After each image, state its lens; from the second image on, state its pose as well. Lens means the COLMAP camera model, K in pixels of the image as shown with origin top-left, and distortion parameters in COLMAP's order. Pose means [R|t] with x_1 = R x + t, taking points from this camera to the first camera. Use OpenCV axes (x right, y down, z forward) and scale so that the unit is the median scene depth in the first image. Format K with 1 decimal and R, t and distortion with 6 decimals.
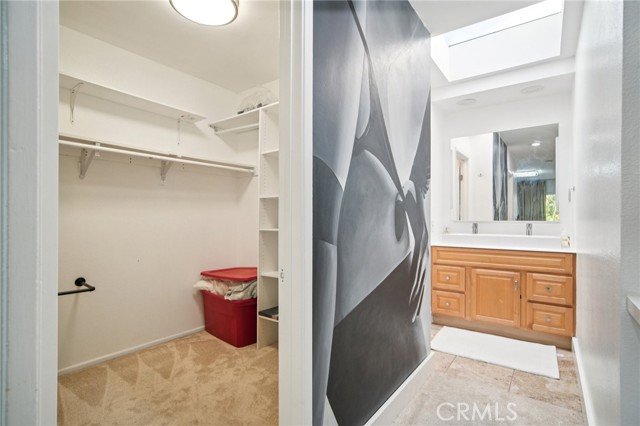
lens RADIAL K [[311.6, 0, 322.3], [0, 311.6, 213.5], [0, 0, 1]] dist [-0.000889, -0.000084]
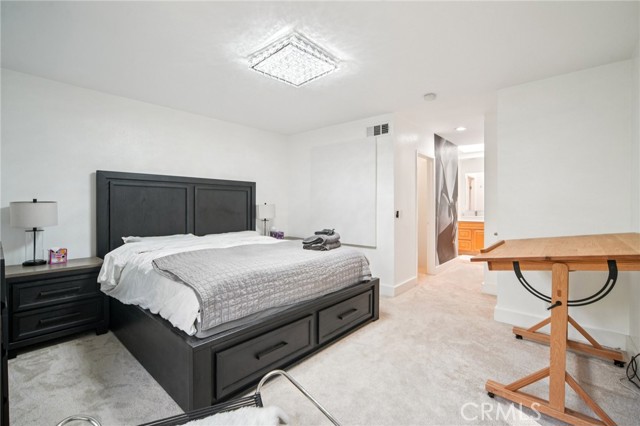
lens RADIAL K [[274.7, 0, 322.6], [0, 274.7, 209.3], [0, 0, 1]] dist [-0.004718, 0.000062]
pose [[0.996339, -0.004999, -0.085341, -0.479015], [0.006990, 0.999710, 0.023043, -0.041290], [0.085201, -0.023555, 0.996085, -1.143440]]
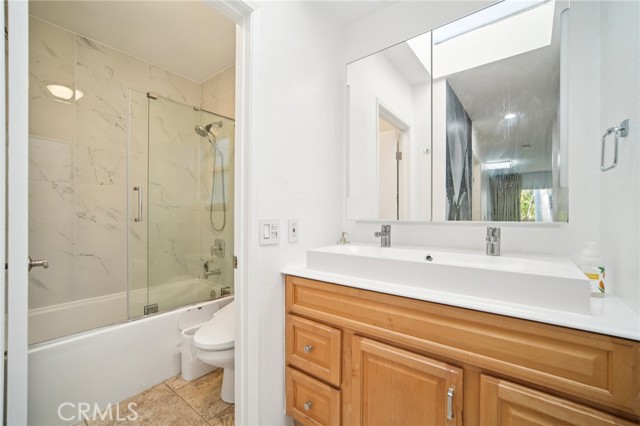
lens RADIAL K [[274.7, 0, 314.7], [0, 274.7, 216.9], [0, 0, 1]] dist [-0.004718, 0.000062]
pose [[0.999877, 0.003069, -0.015395, 0.393933], [-0.002777, 0.999816, 0.018968, 0.009580], [0.015451, -0.018923, 0.999702, 0.576905]]
